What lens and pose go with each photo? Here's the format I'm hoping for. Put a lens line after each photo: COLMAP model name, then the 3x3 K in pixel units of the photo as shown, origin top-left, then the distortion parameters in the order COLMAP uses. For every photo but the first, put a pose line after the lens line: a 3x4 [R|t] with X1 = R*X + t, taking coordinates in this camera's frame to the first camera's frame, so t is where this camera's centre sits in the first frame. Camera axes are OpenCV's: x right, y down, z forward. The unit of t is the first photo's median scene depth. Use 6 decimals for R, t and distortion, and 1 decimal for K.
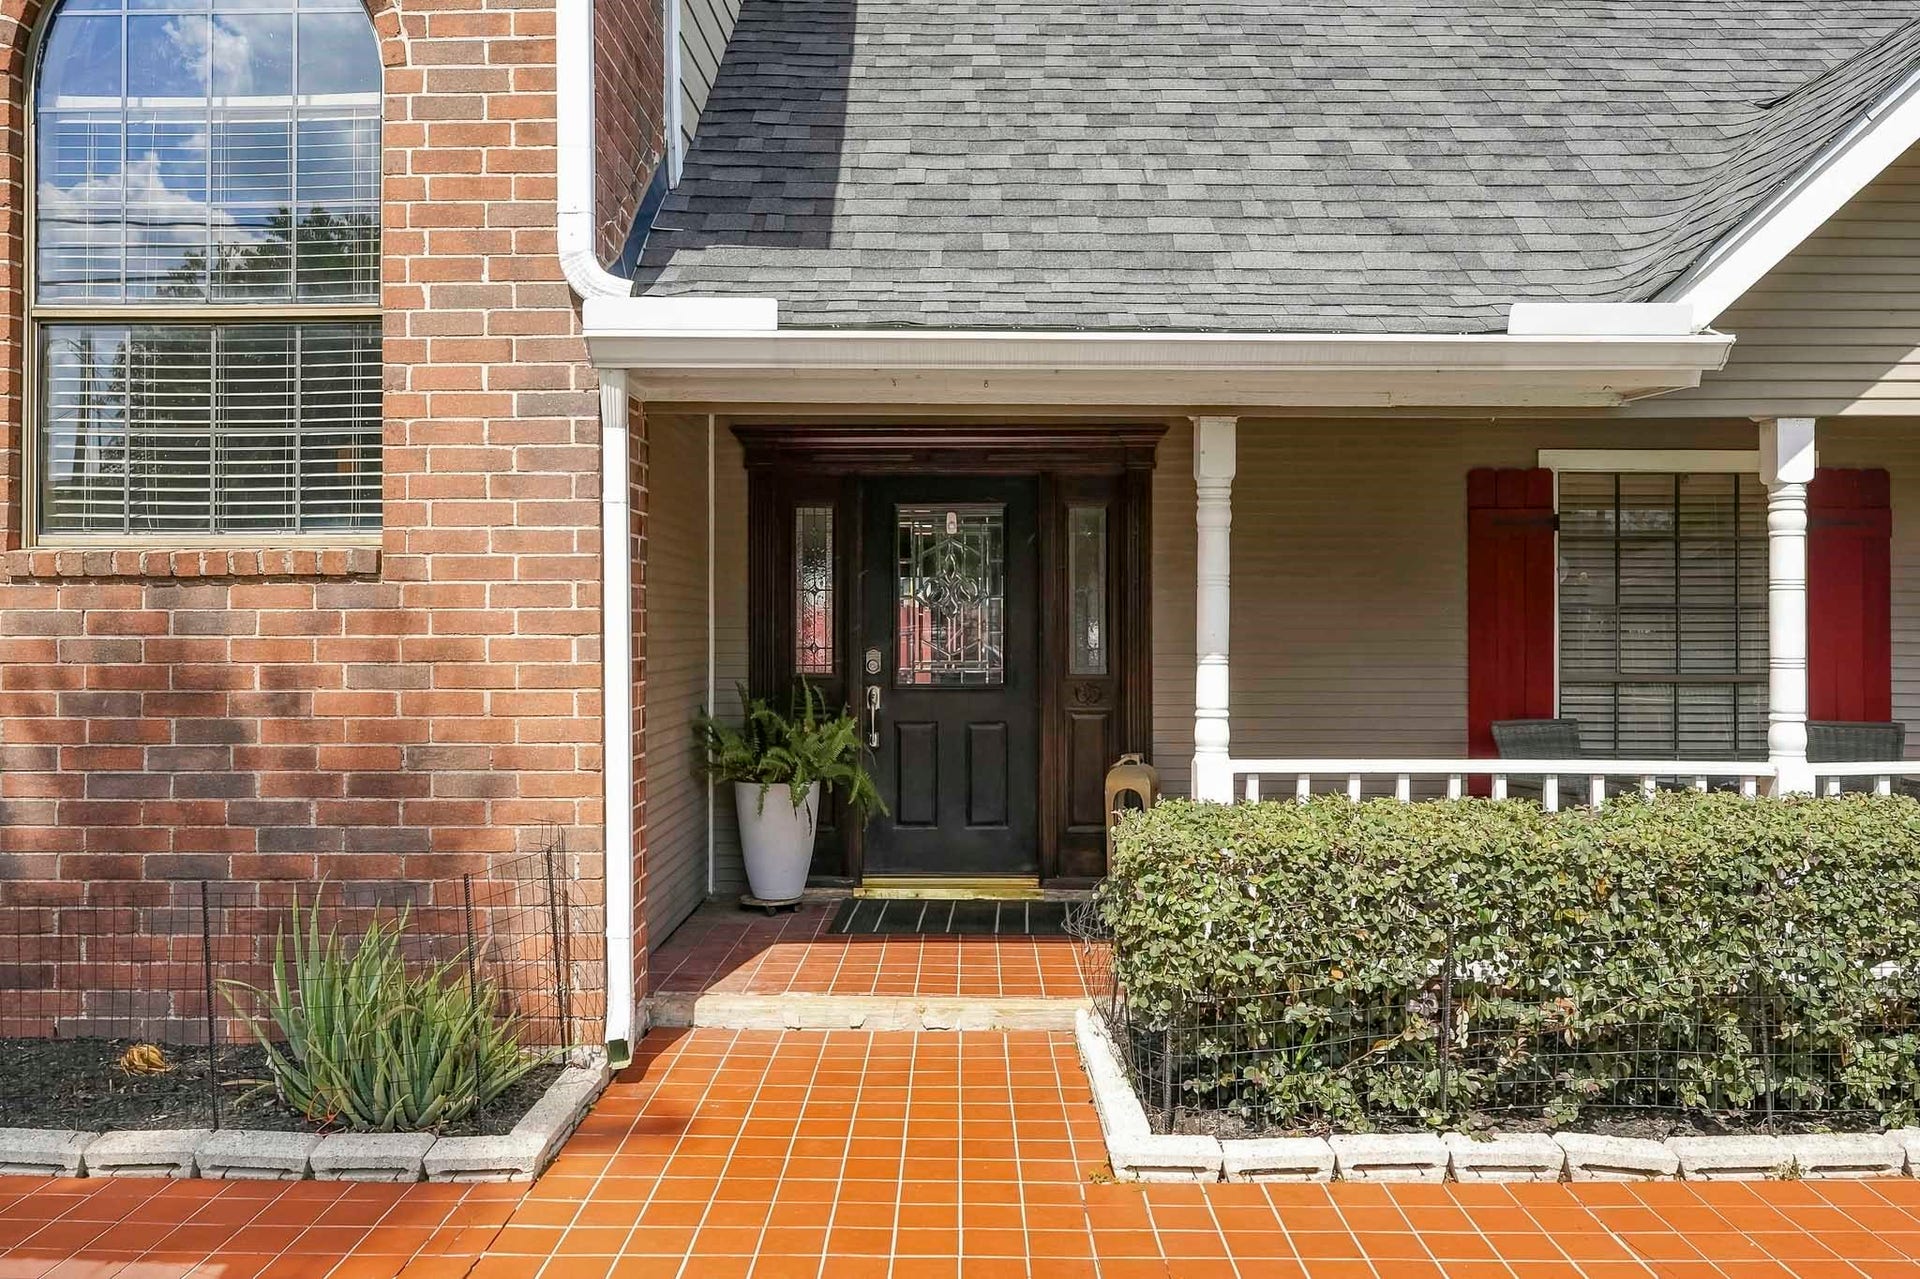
lens RADIAL K [[1500.5, 0, 959.0], [0, 1500.5, 598.1], [0, 0, 1]] dist [-0.004866, -0.001672]
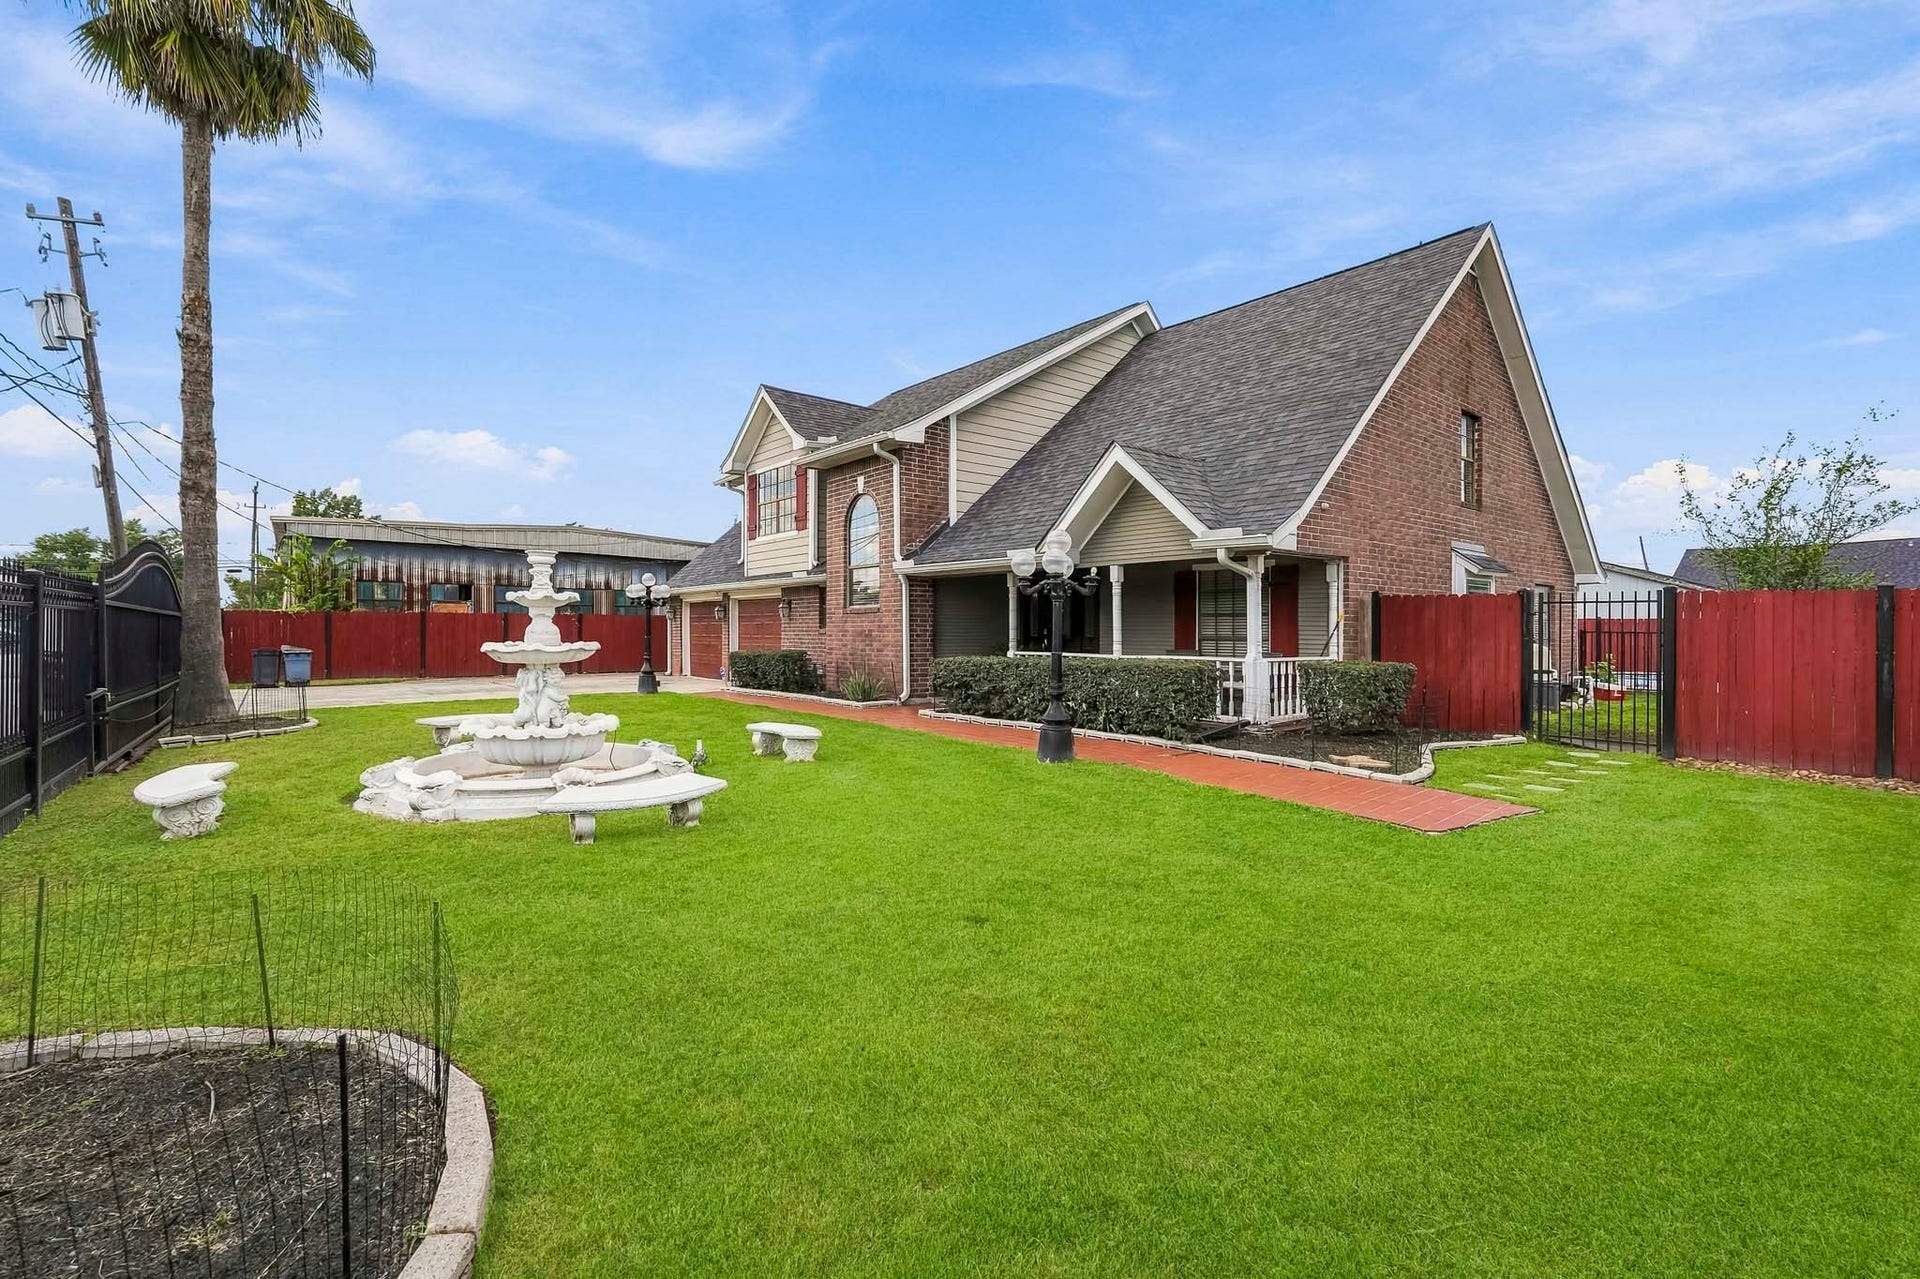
lens RADIAL K [[845.2, 0, 954.3], [0, 845.2, 634.5], [0, 0, 1]] dist [-0.021113, 0.009192]
pose [[0.649398, 0.004802, -0.760434, 1.946344], [0.012995, 0.999764, 0.017411, 0.013641], [0.760338, -0.021188, 0.649182, -0.739599]]
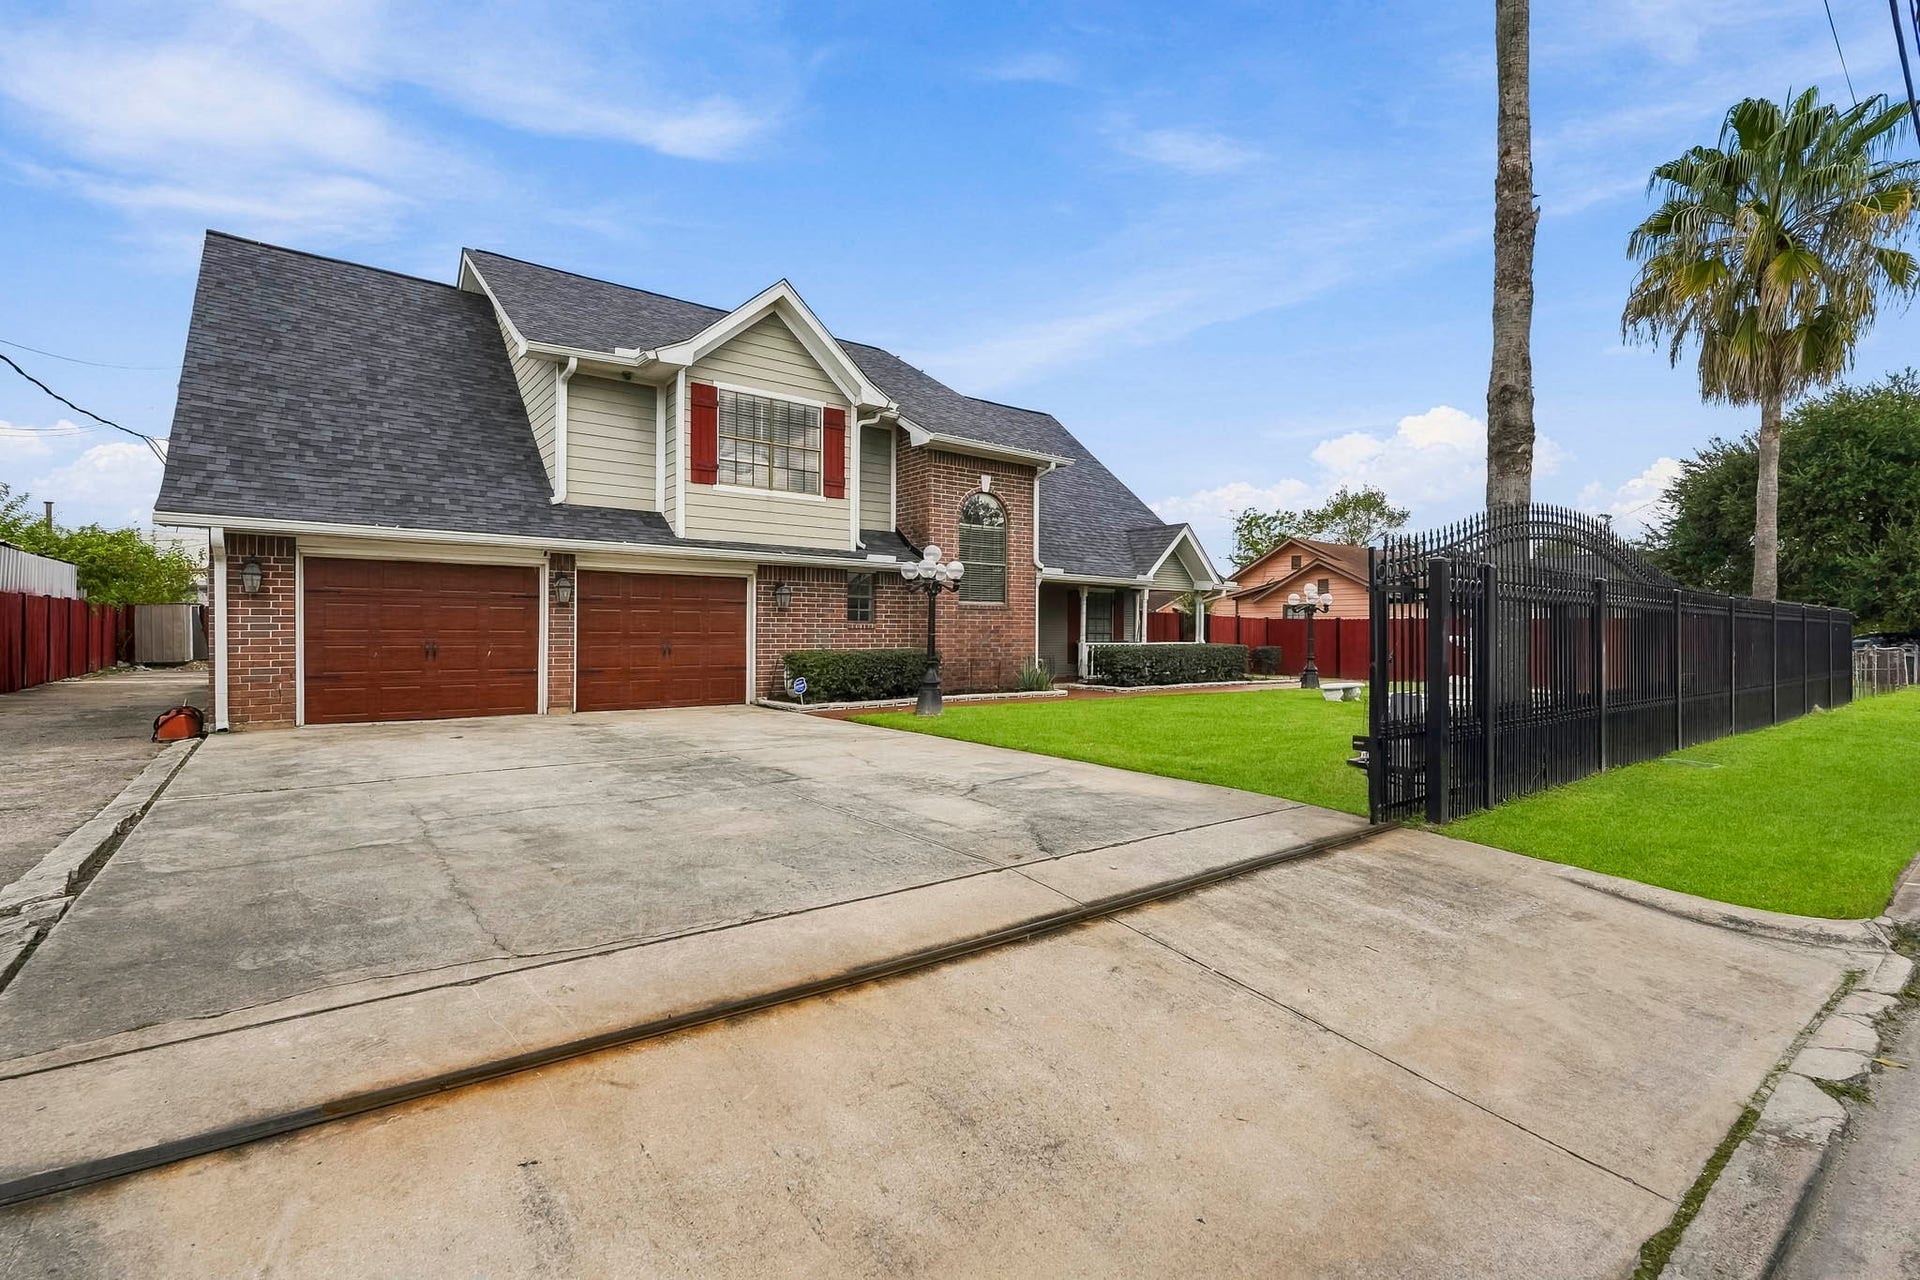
lens RADIAL K [[845.2, 0, 954.3], [0, 845.2, 635.0], [0, 0, 1]] dist [-0.021113, 0.009192]
pose [[0.783213, 0.002282, 0.621750, -2.359336], [-0.017414, 0.999681, 0.018267, 0.023799], [-0.621510, -0.025134, 0.783003, -1.345748]]
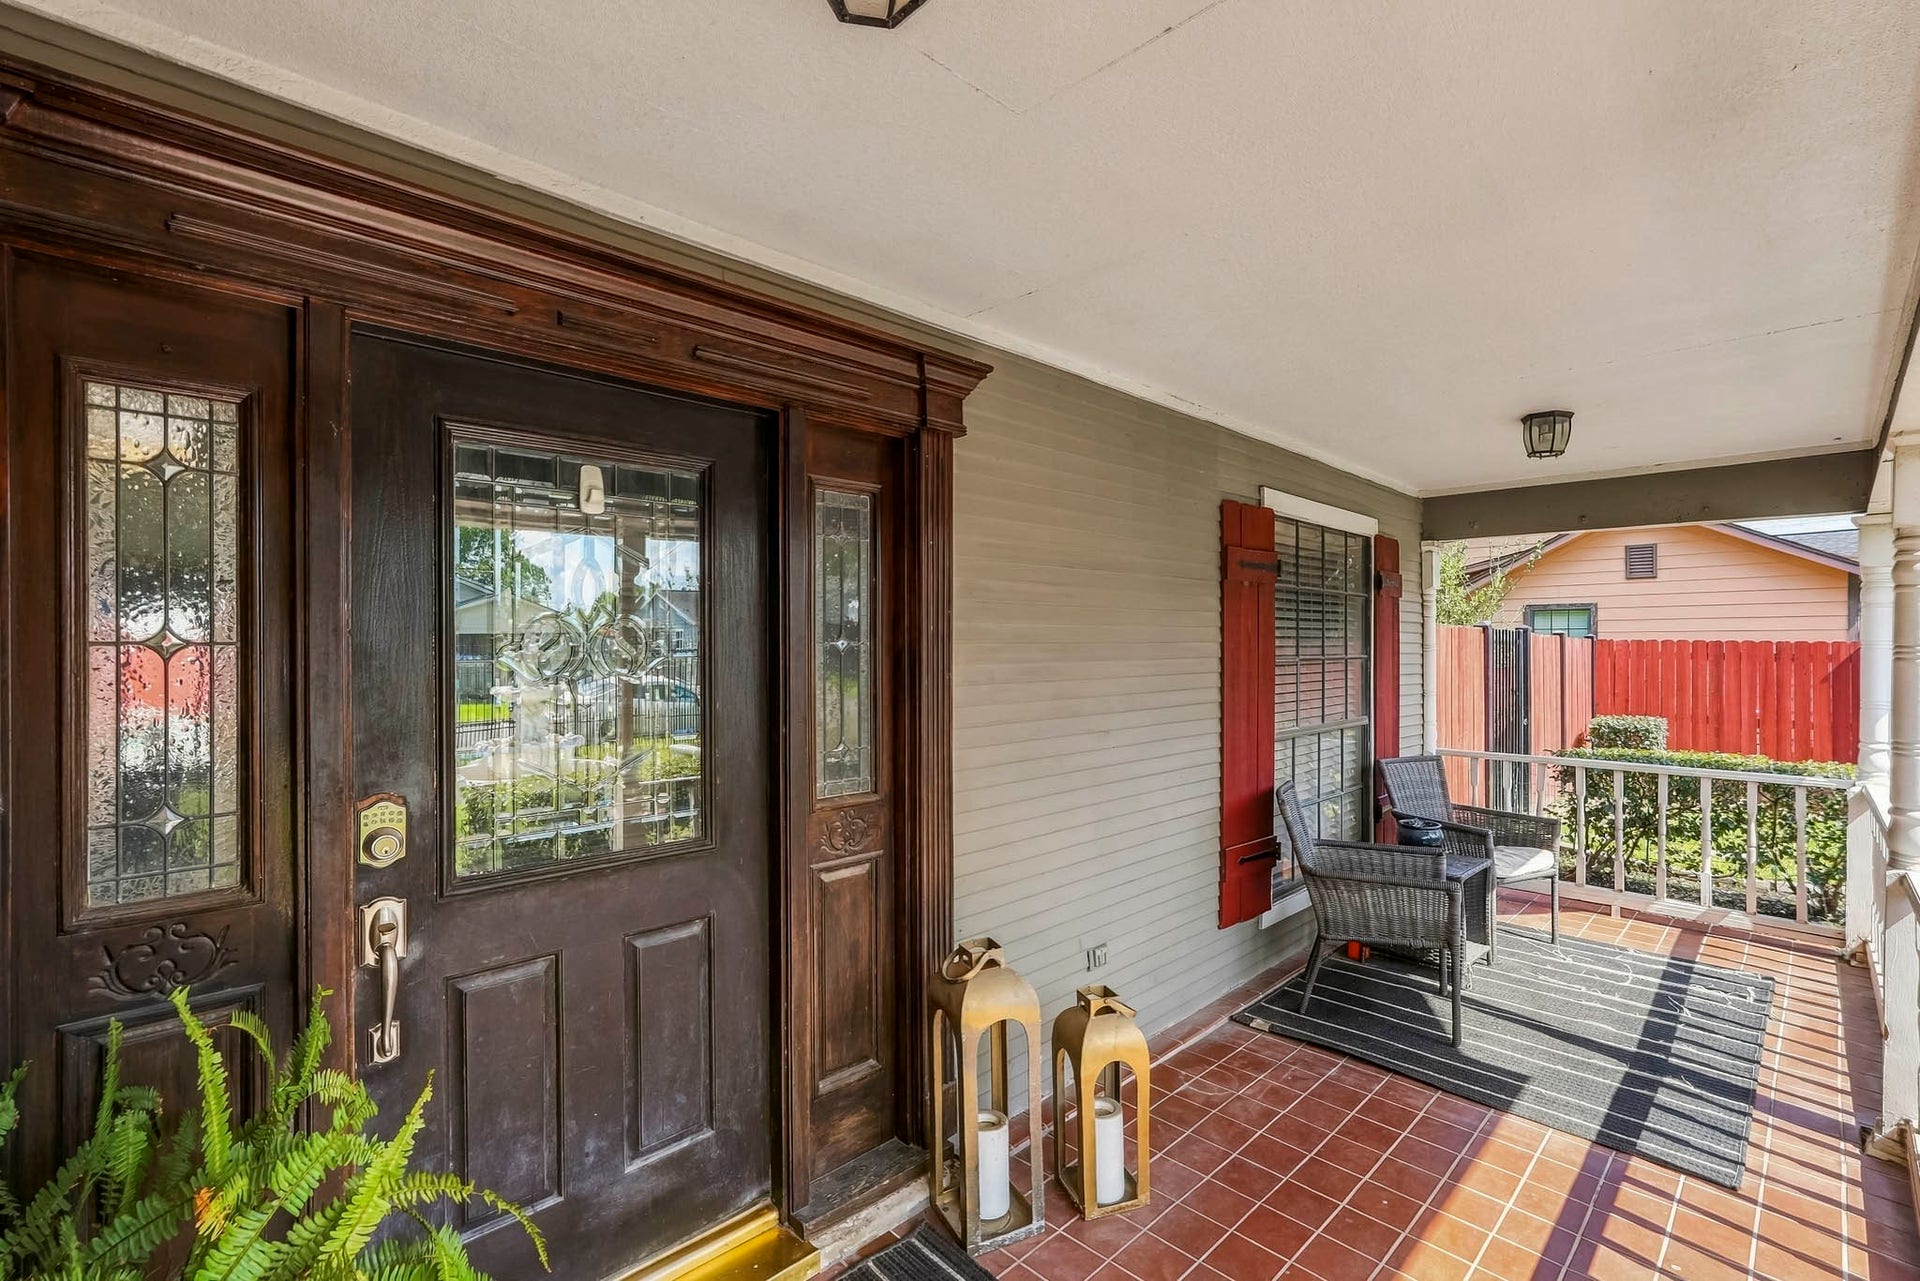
lens RADIAL K [[845.2, 0, 954.3], [0, 845.2, 635.5], [0, 0, 1]] dist [-0.021113, 0.009192]
pose [[0.711892, 0.000589, 0.702288, -0.143022], [-0.011434, 0.999877, 0.010752, -0.015835], [-0.702196, -0.015684, 0.711811, 1.049163]]
